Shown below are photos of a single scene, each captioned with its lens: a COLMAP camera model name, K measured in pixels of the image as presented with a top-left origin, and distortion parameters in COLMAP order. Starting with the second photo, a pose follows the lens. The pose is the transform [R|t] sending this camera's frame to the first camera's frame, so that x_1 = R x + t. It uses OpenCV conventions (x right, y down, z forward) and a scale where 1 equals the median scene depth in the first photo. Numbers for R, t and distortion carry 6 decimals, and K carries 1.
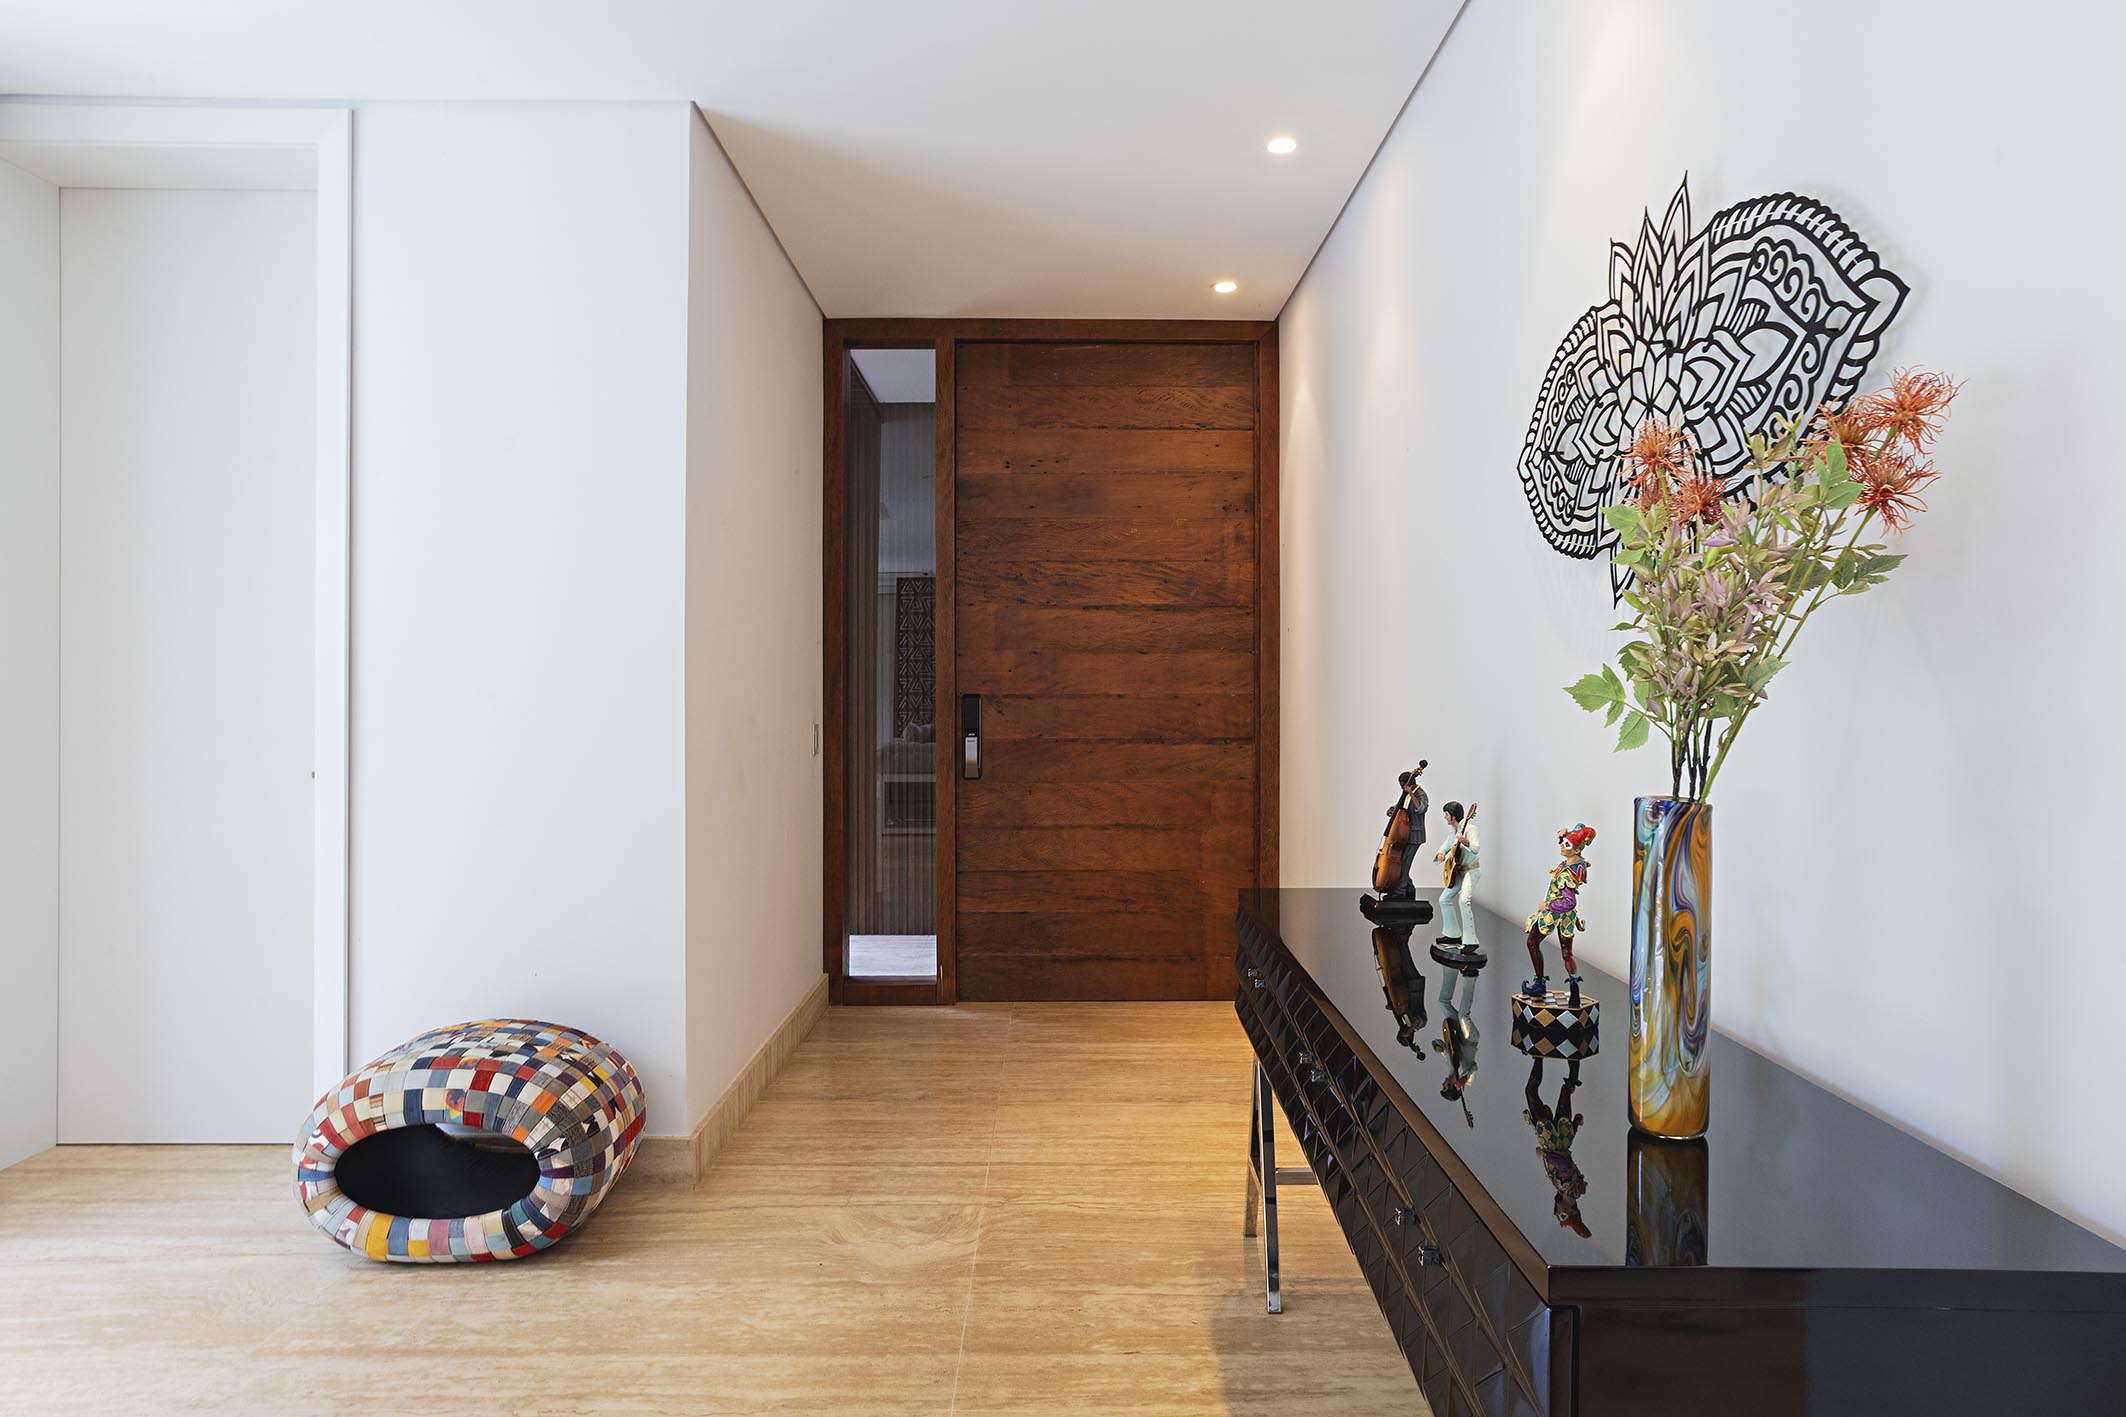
lens RADIAL K [[1298.2, 0, 1078.9], [0, 1298.2, 687.5], [0, 0, 1]] dist [-0.010830, -0.001191]
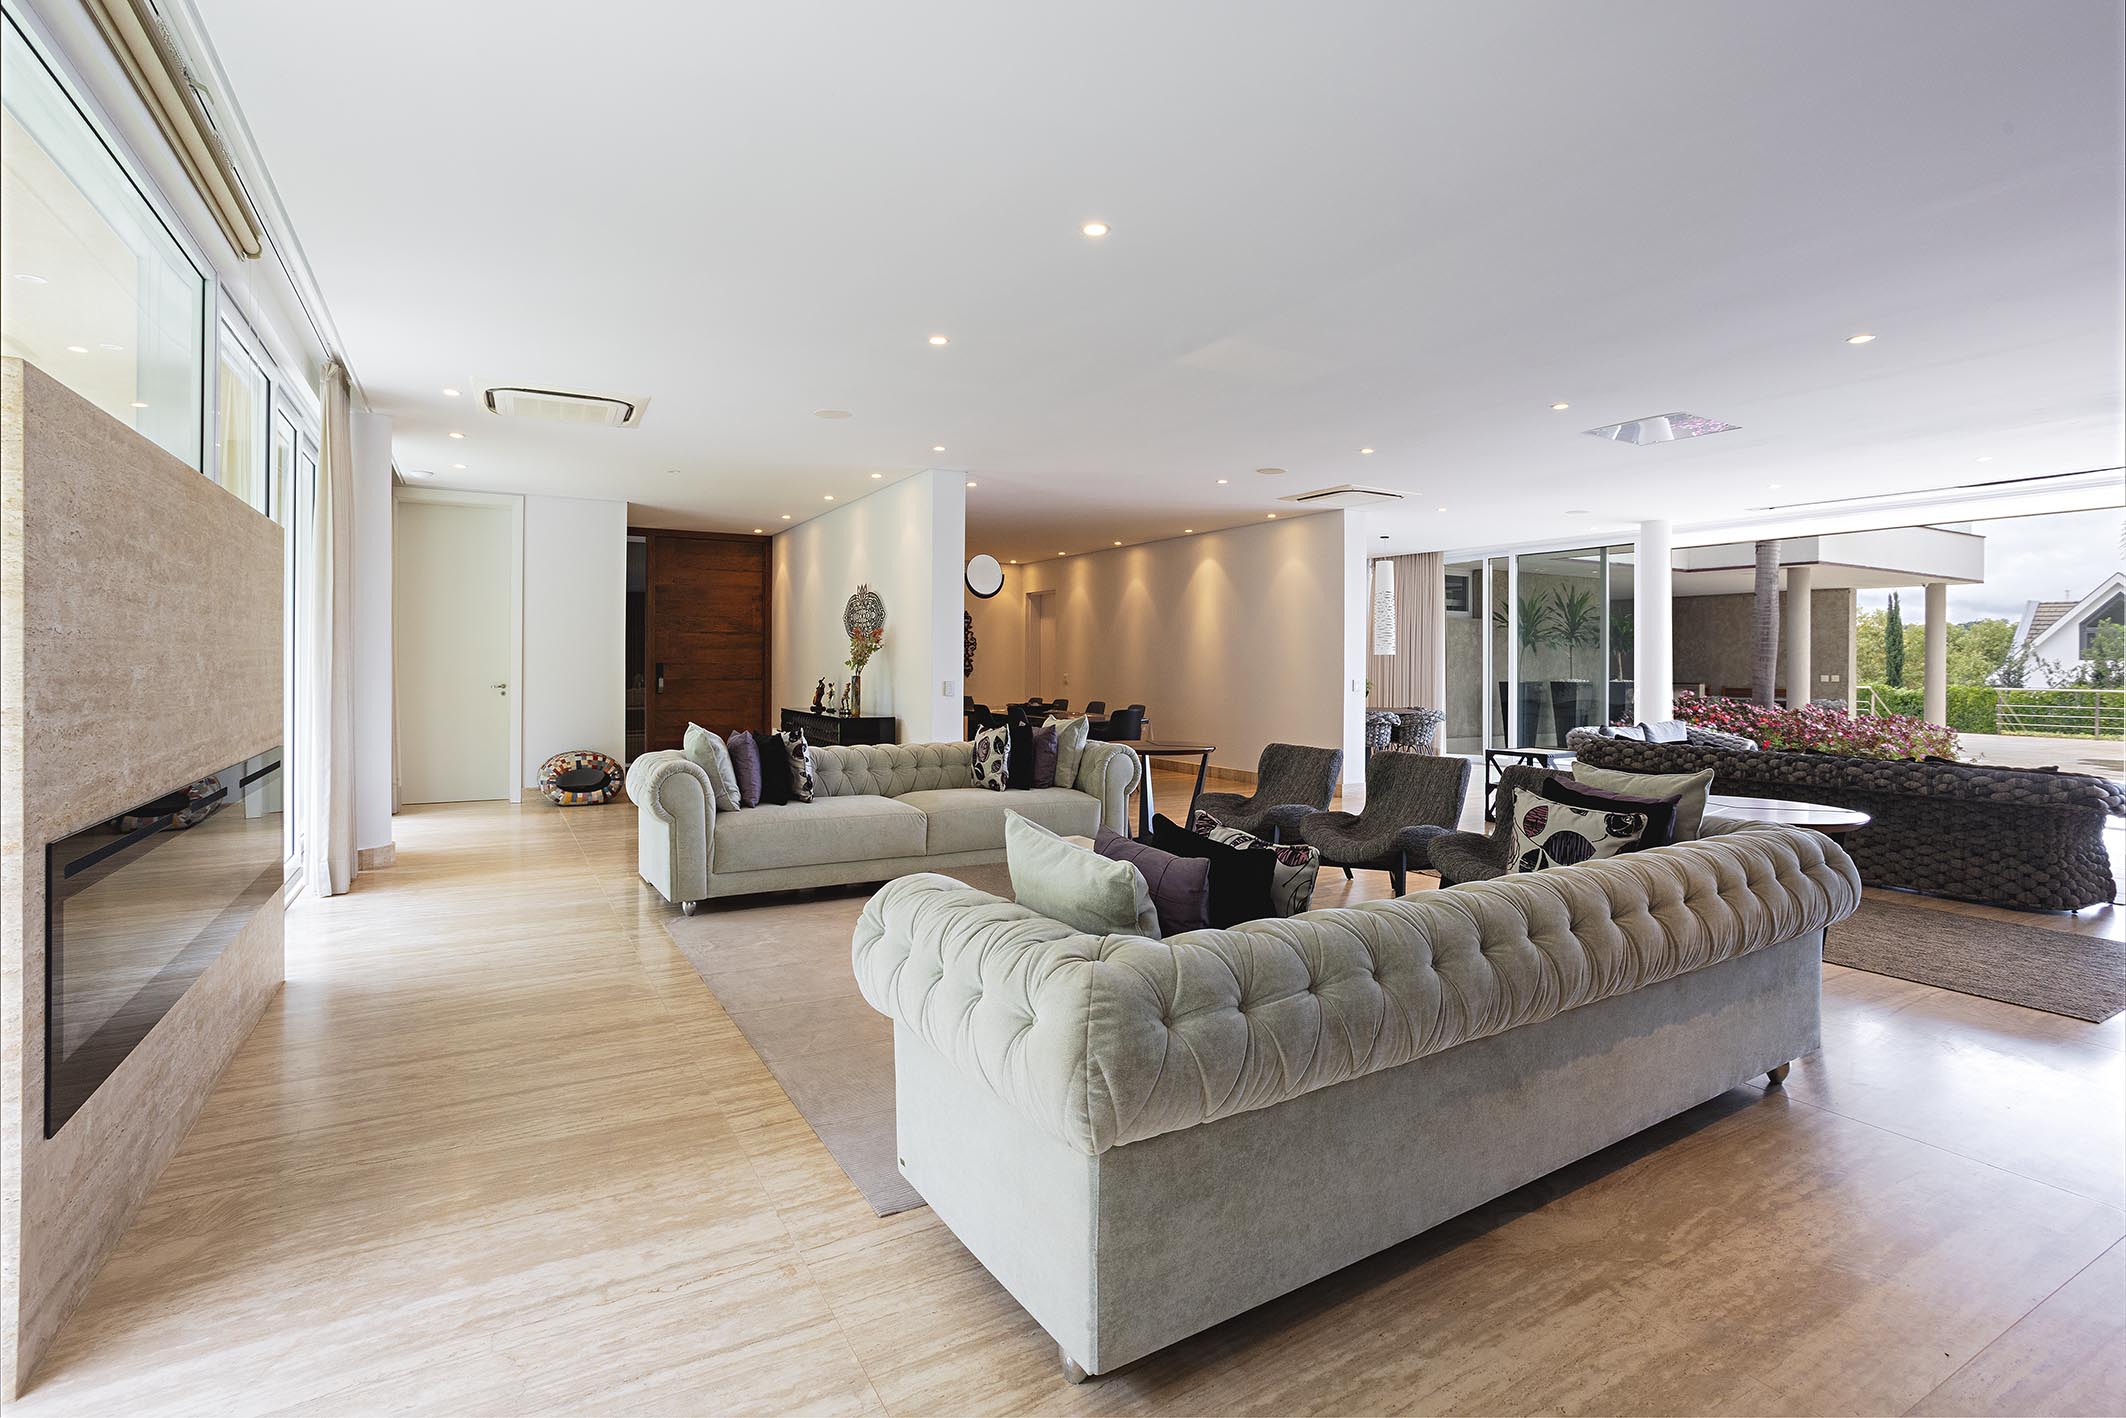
lens RADIAL K [[1020.6, 0, 1040.2], [0, 1020.6, 660.6], [0, 0, 1]] dist [-0.013137, 0.011792]
pose [[0.884737, 0.002171, 0.466086, -0.792647], [-0.003069, 0.999995, 0.001167, -0.011231], [-0.466081, -0.002463, 0.884739, -2.734994]]
